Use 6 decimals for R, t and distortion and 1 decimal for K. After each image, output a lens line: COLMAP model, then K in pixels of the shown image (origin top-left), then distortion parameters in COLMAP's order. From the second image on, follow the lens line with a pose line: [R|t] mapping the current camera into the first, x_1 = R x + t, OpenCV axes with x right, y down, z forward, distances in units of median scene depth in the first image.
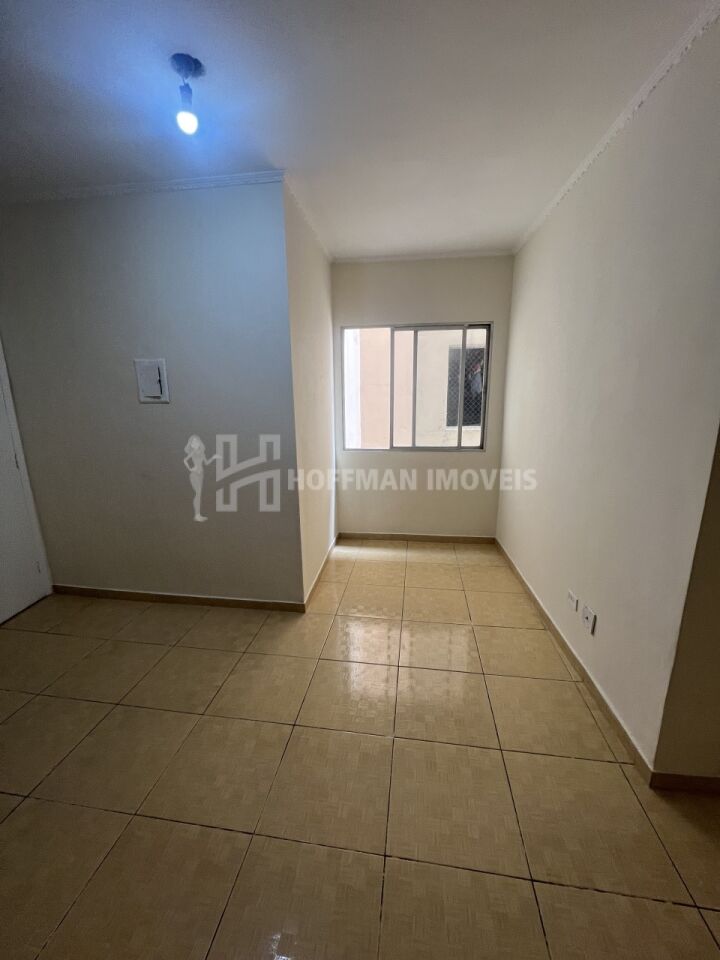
lens RADIAL K [[382.0, 0, 356.7], [0, 382.0, 482.1], [0, 0, 1]] dist [-0.002842, -0.000193]
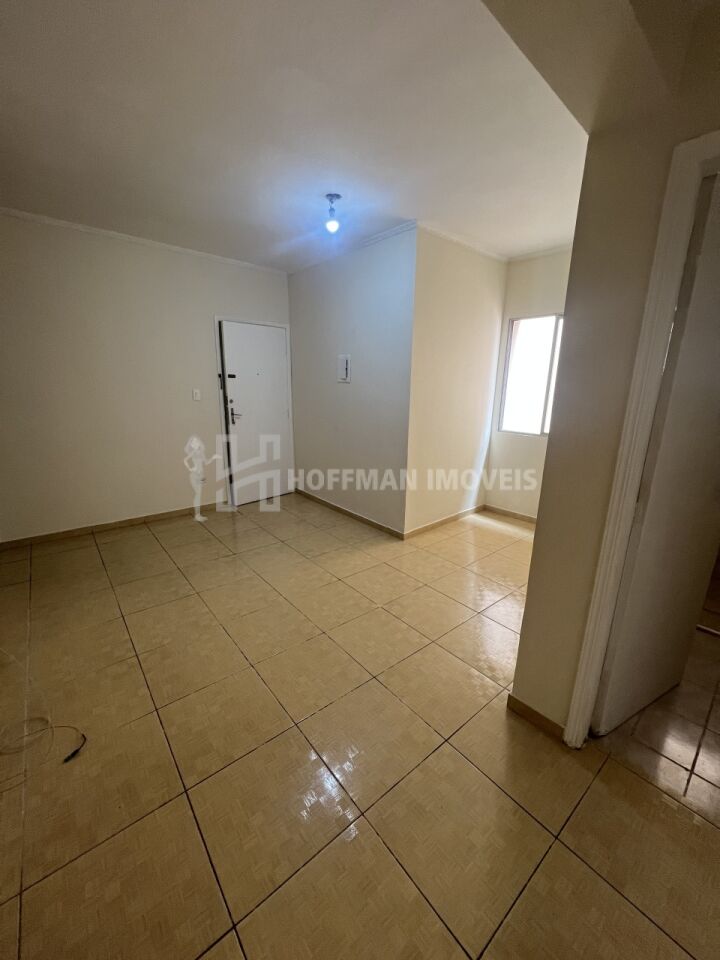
lens RADIAL K [[382.0, 0, 356.7], [0, 382.0, 482.1], [0, 0, 1]] dist [-0.002842, -0.000193]
pose [[0.737461, 0.192171, -0.647474, 0.562464], [-0.169306, 0.980657, 0.098224, 0.030834], [0.653825, 0.037184, 0.755731, -0.139453]]
